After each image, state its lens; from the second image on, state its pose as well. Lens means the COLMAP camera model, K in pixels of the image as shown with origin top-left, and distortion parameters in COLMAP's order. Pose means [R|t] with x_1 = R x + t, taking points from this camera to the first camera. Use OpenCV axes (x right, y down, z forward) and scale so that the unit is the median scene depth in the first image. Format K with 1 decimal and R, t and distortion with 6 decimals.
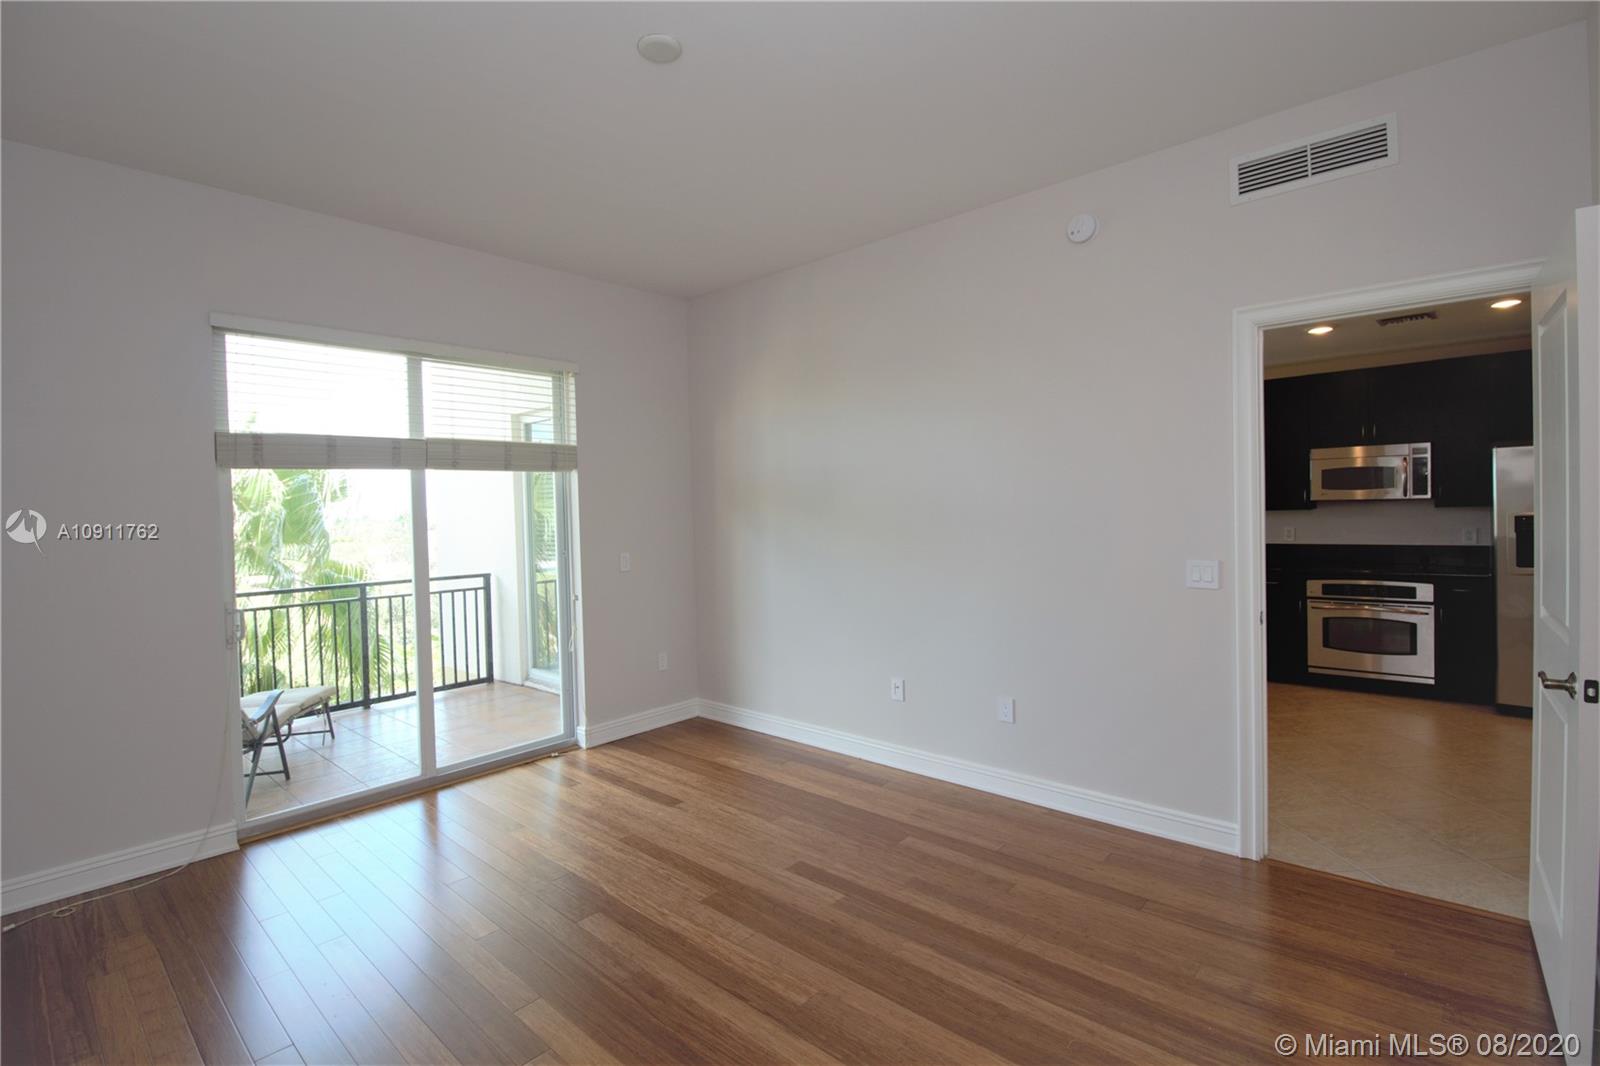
lens RADIAL K [[740.6, 0, 793.1], [0, 740.6, 518.4], [0, 0, 1]] dist [-0.004469, -0.009969]
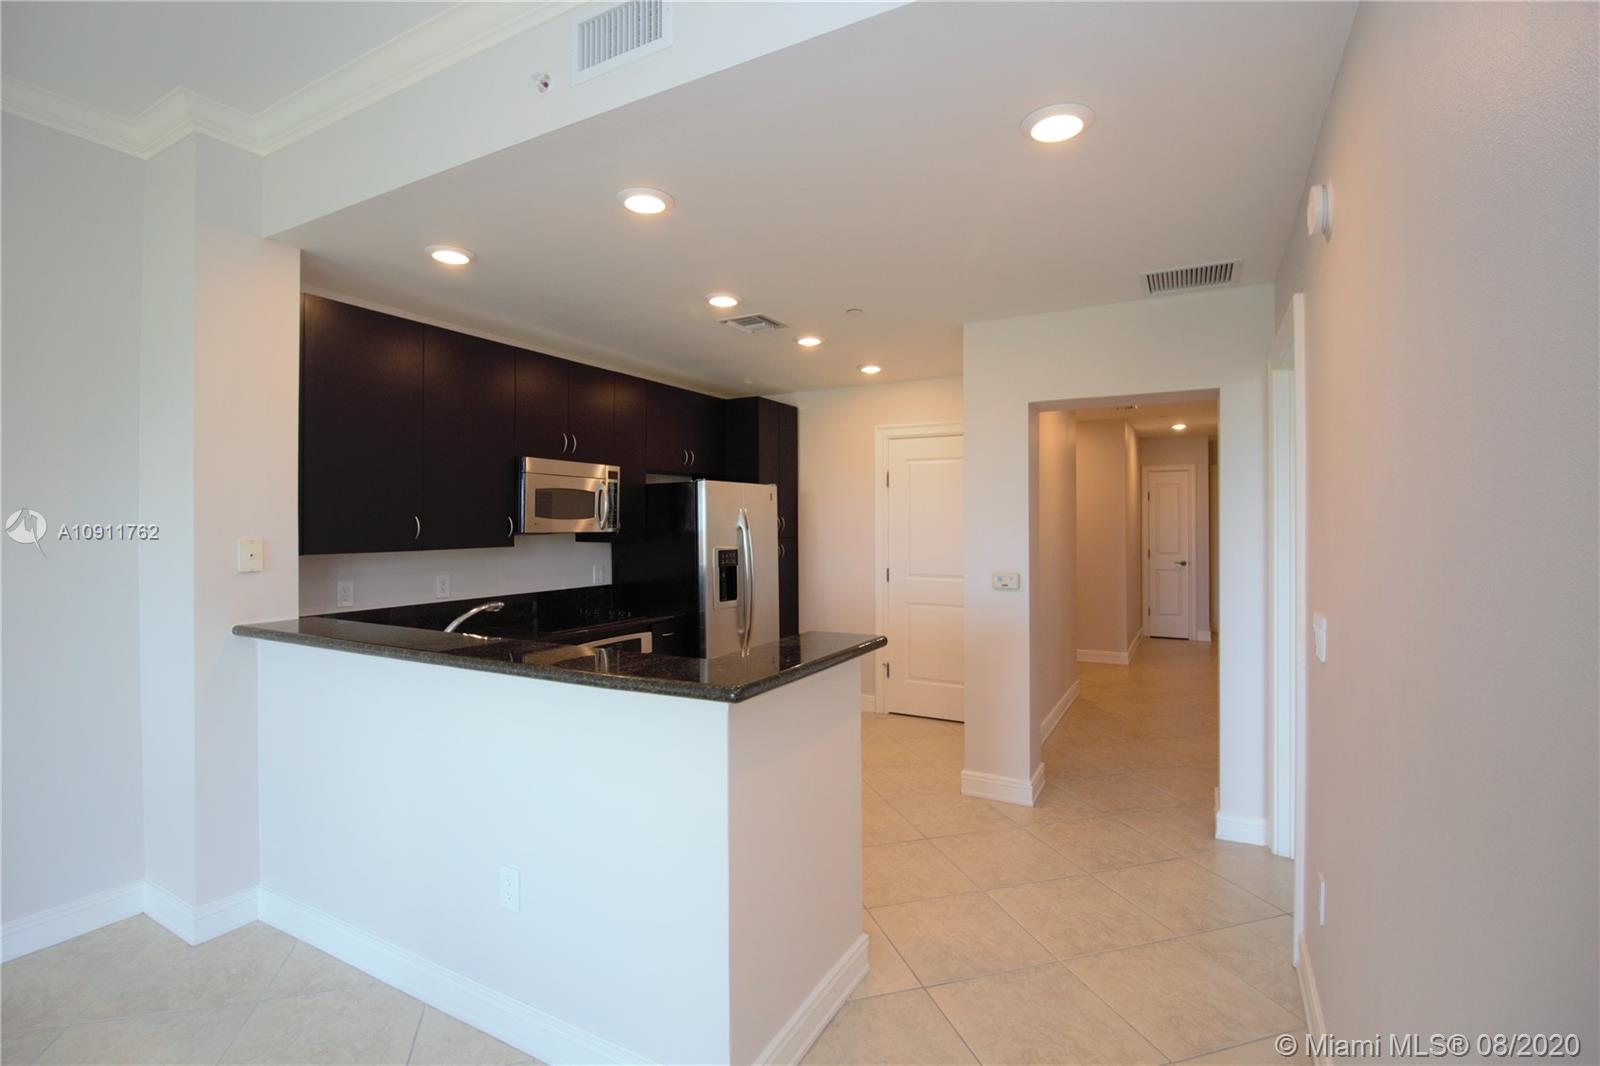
lens RADIAL K [[740.6, 0, 798.9], [0, 740.6, 520.3], [0, 0, 1]] dist [-0.004469, -0.009969]
pose [[-0.242194, 0.030891, 0.969736, -0.015105], [0.023420, 0.999388, -0.025986, -0.013329], [-0.969945, 0.016418, -0.242769, 0.991606]]
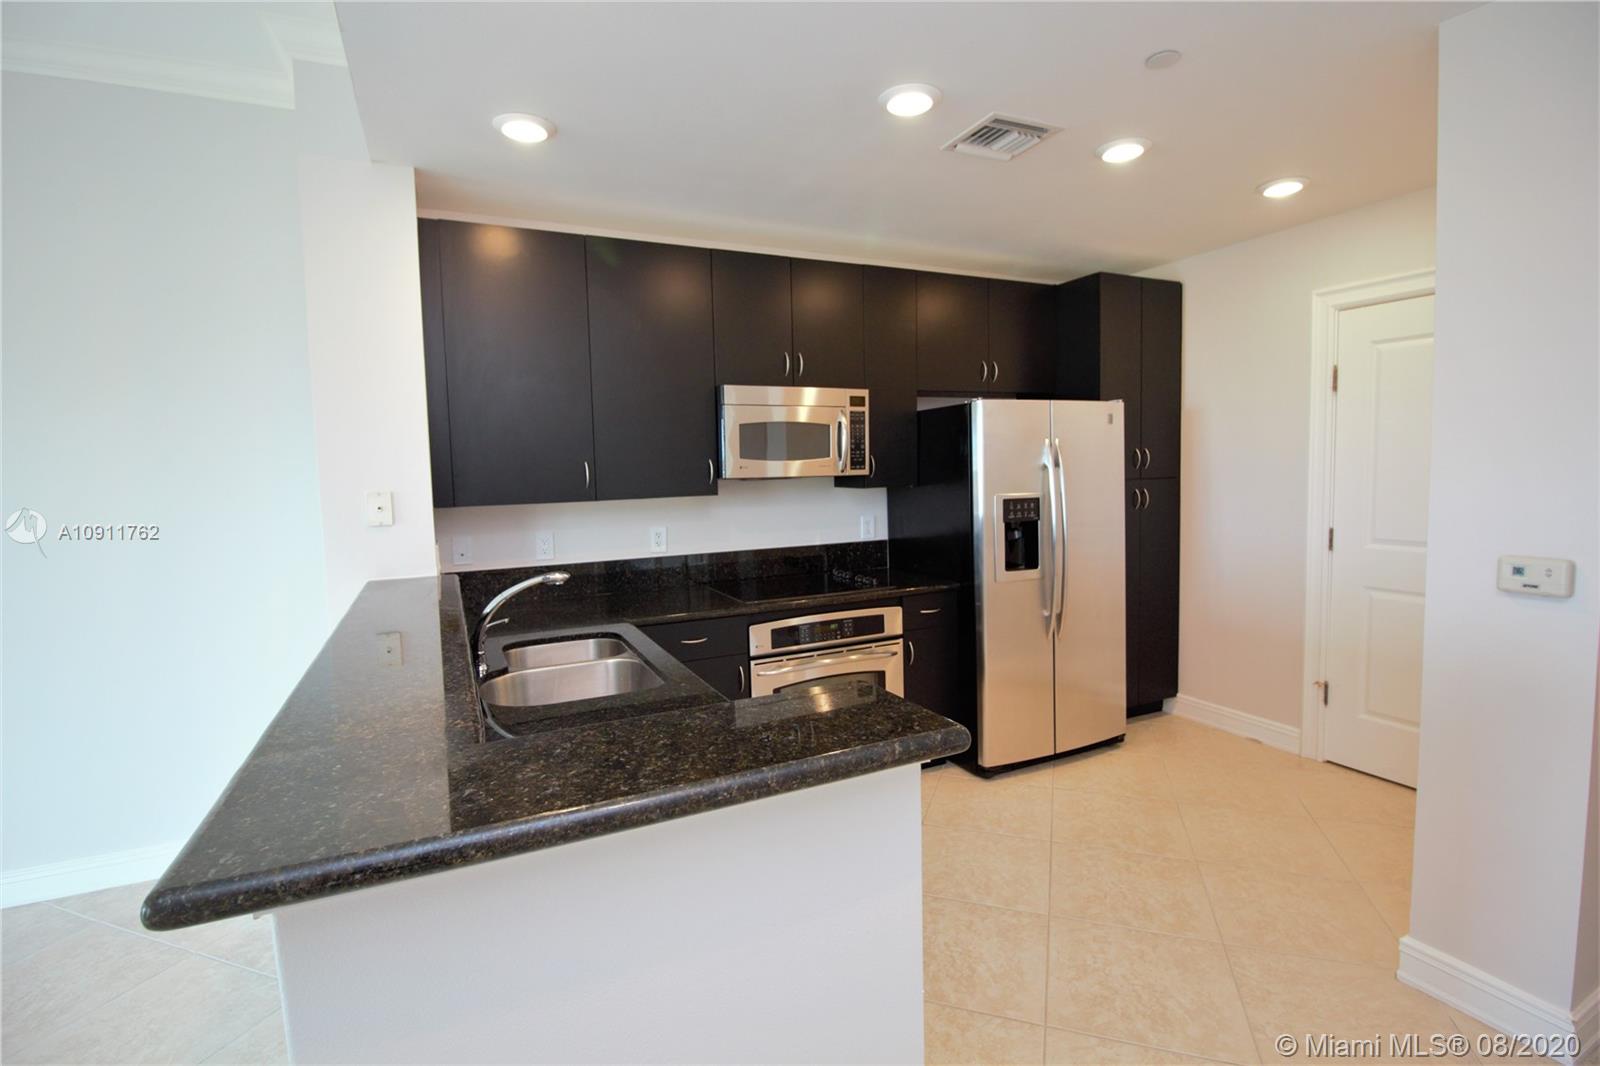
lens RADIAL K [[740.6, 0, 795.6], [0, 740.6, 521.7], [0, 0, 1]] dist [-0.004469, -0.009969]
pose [[0.375160, -0.050701, 0.925573, 0.222929], [0.028661, 0.998660, 0.043087, -0.015536], [-0.926517, 0.010363, 0.376110, 0.799787]]
